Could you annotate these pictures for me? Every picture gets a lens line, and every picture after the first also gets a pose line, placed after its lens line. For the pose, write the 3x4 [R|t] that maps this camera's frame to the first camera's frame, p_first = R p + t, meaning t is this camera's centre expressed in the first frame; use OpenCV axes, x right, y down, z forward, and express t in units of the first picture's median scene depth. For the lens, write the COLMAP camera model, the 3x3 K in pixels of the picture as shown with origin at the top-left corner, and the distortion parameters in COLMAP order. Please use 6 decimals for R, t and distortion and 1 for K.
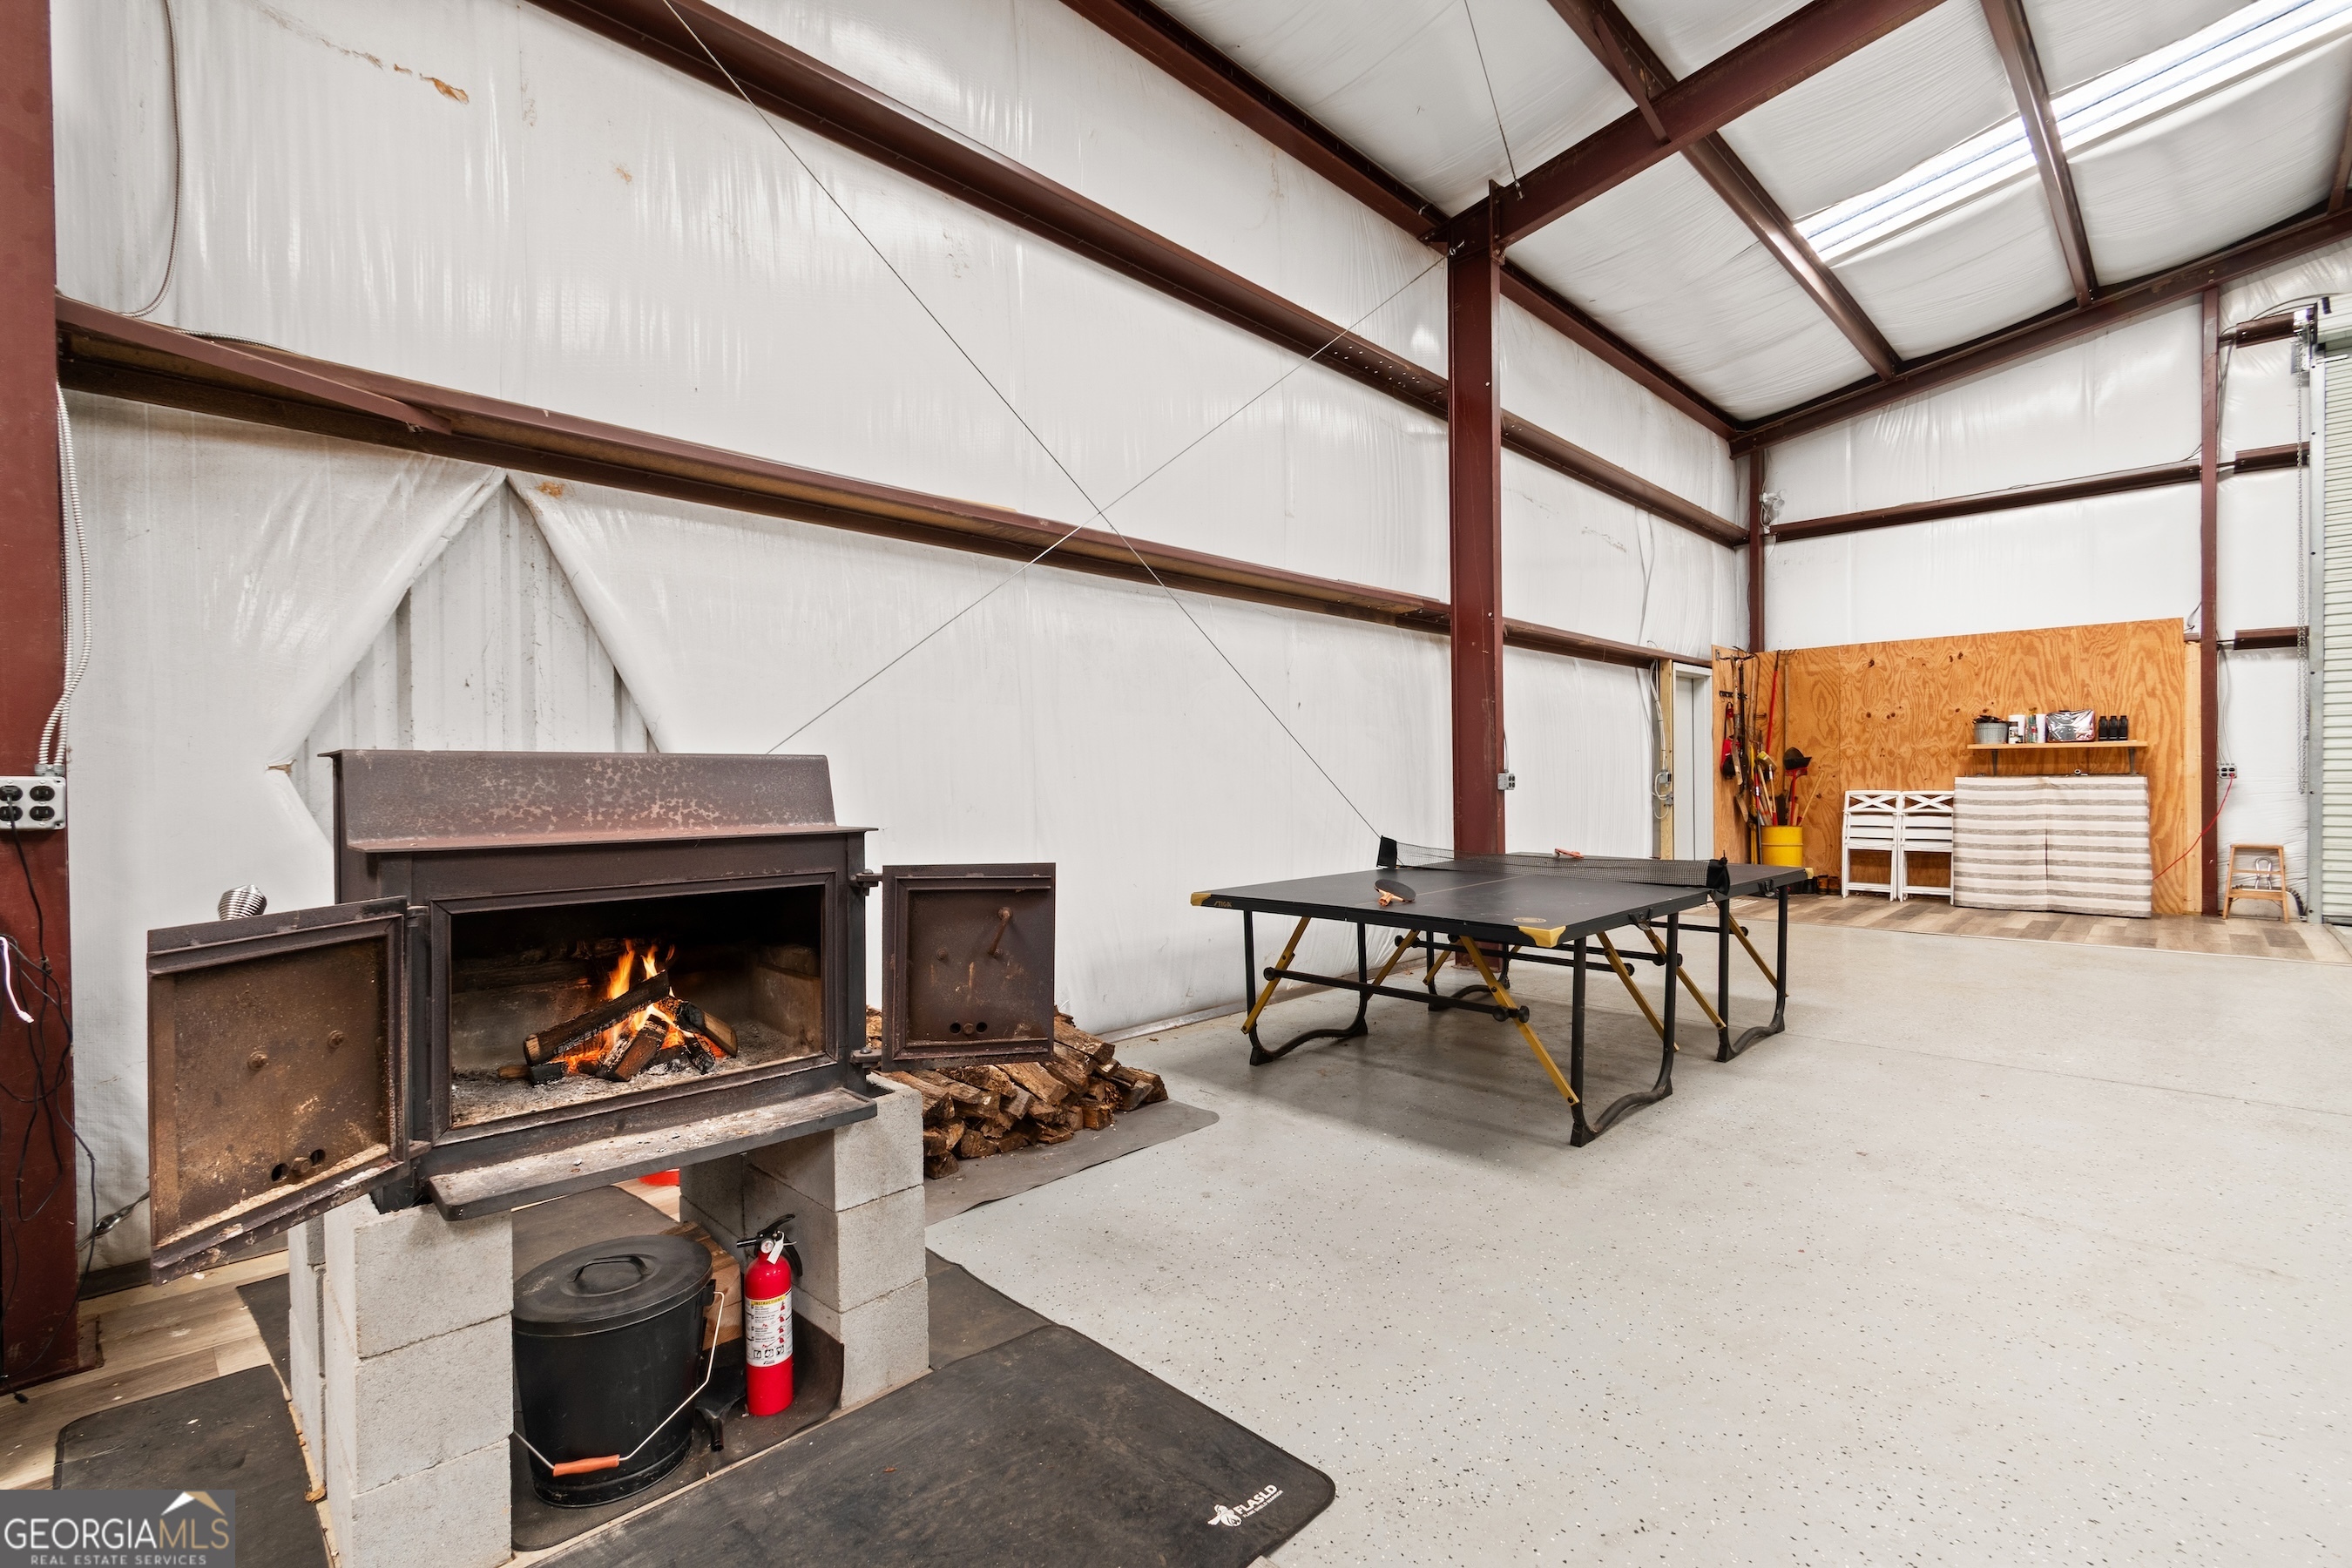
lens RADIAL K [[1059.0, 0, 1182.1], [0, 1059.0, 770.7], [0, 0, 1]] dist [0.001153, 0.000000]
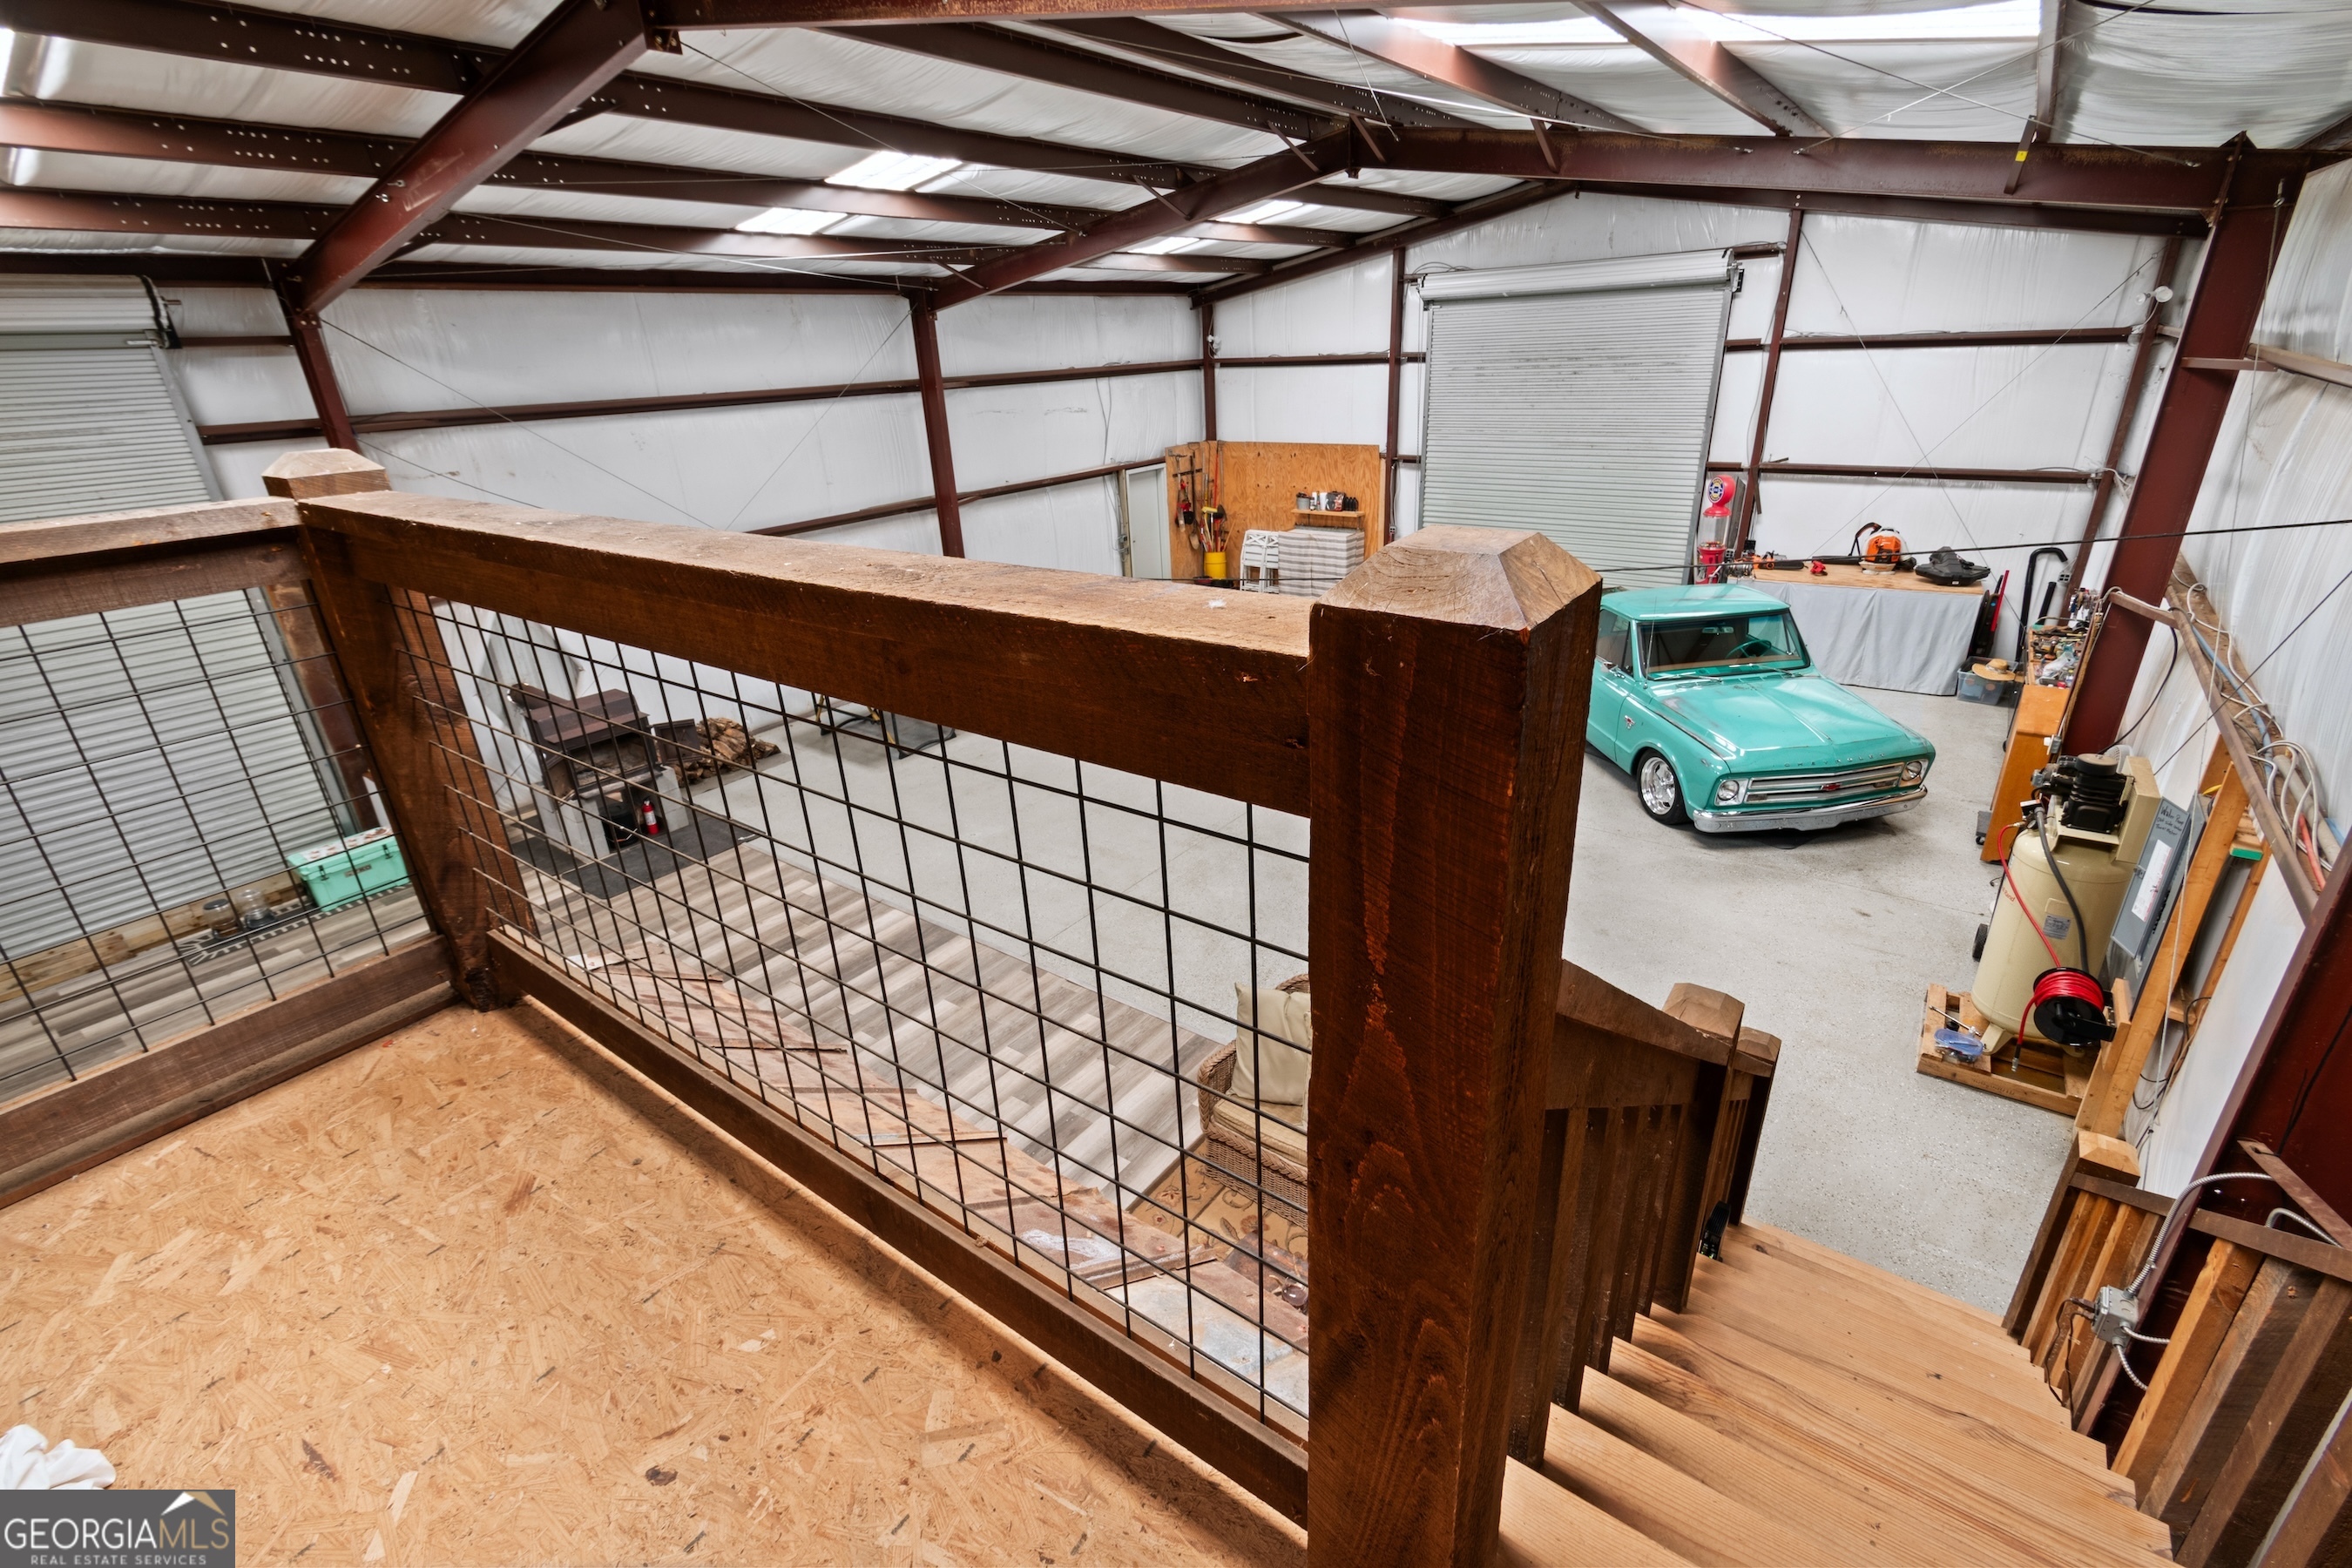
lens RADIAL K [[1006.2, 0, 1188.6], [0, 1006.2, 804.4], [0, 0, 1]] dist [0.000406, 0.000033]
pose [[0.990181, -0.086954, 0.109455, 0.357293], [0.033385, 0.907432, 0.418871, -0.316596], [-0.135746, -0.411104, 0.901425, -0.796473]]
